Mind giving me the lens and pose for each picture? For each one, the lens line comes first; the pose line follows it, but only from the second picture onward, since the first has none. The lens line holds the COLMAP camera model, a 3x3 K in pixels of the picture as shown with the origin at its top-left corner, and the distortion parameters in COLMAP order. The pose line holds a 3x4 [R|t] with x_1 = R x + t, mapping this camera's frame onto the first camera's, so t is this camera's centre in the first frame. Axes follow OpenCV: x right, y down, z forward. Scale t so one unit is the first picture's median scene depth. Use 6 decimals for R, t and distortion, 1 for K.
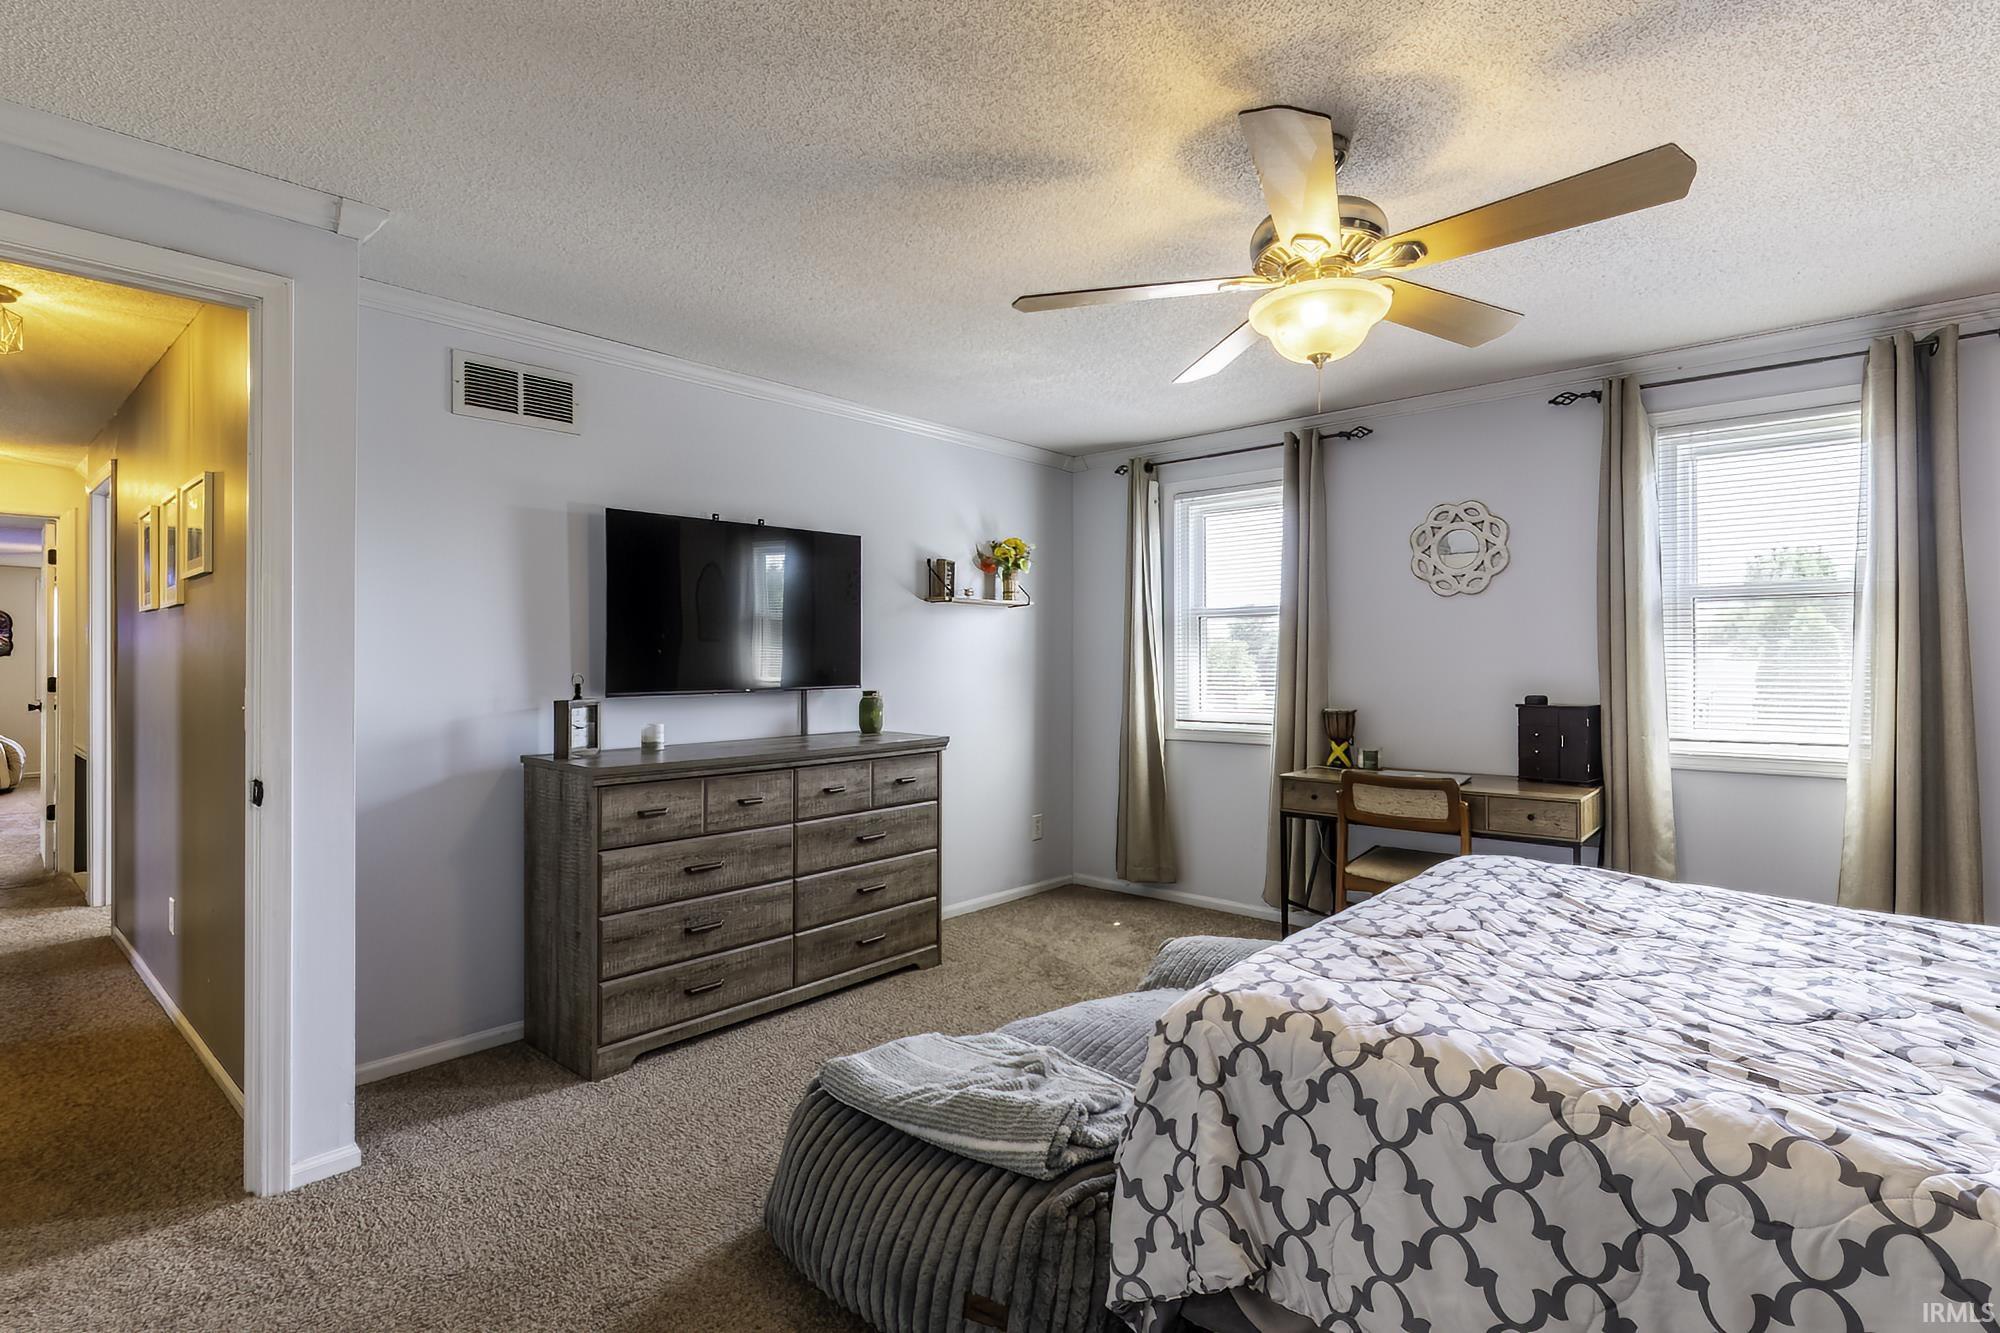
lens RADIAL K [[961.0, 0, 993.6], [0, 961.0, 660.1], [0, 0, 1]] dist [0.001884, -0.000879]
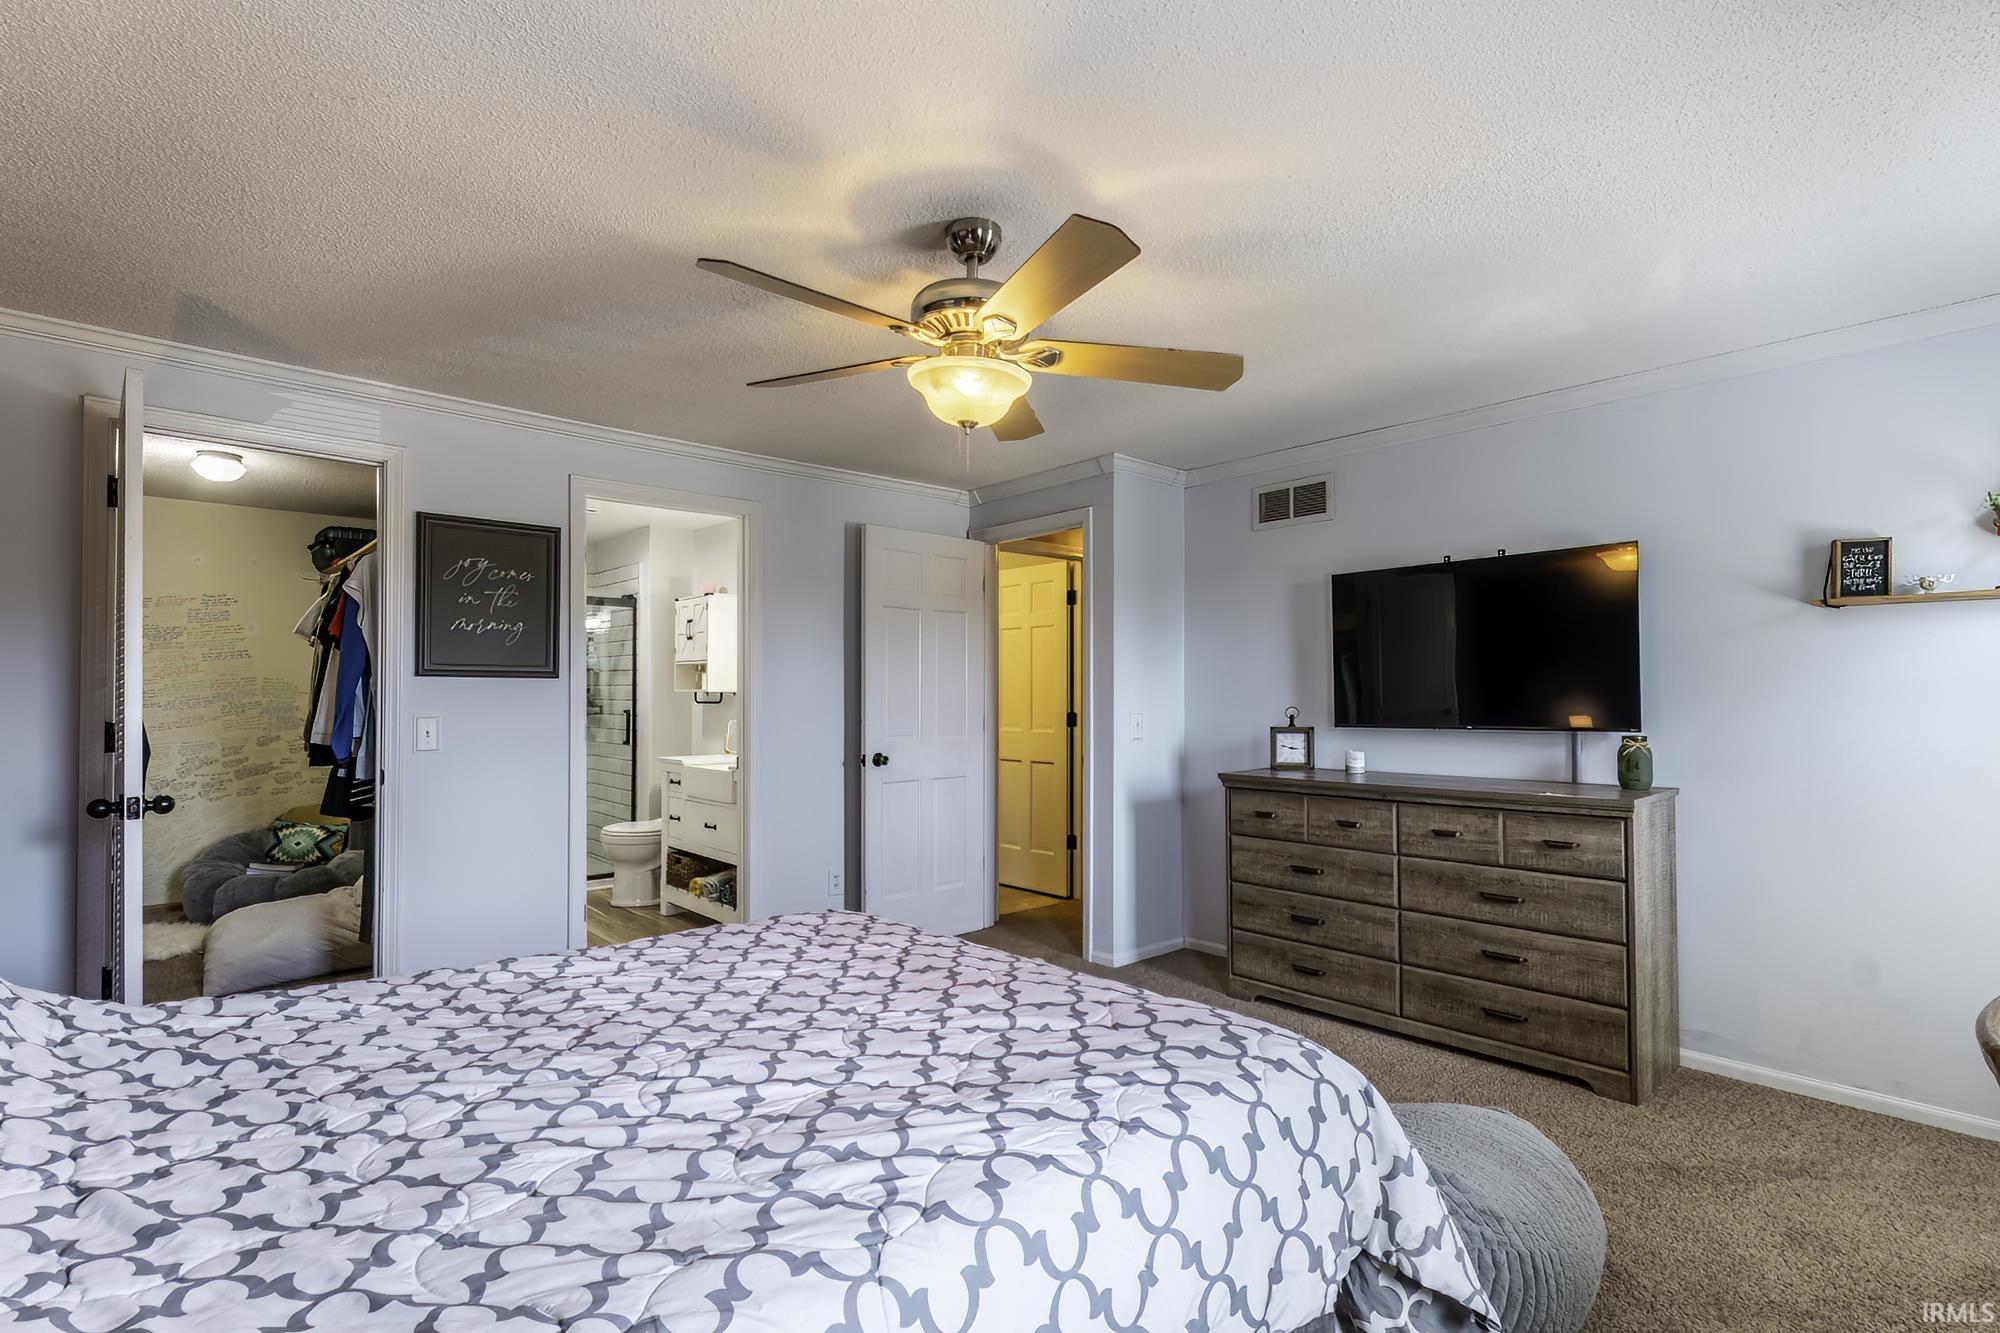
lens RADIAL K [[949.3, 0, 1001.2], [0, 949.3, 689.6], [0, 0, 1]] dist [0.001975, -0.003609]
pose [[-0.105111, -0.005297, -0.994446, 0.841708], [0.004517, 0.999973, -0.005804, -0.004205], [0.994450, -0.005102, -0.105084, 0.681565]]
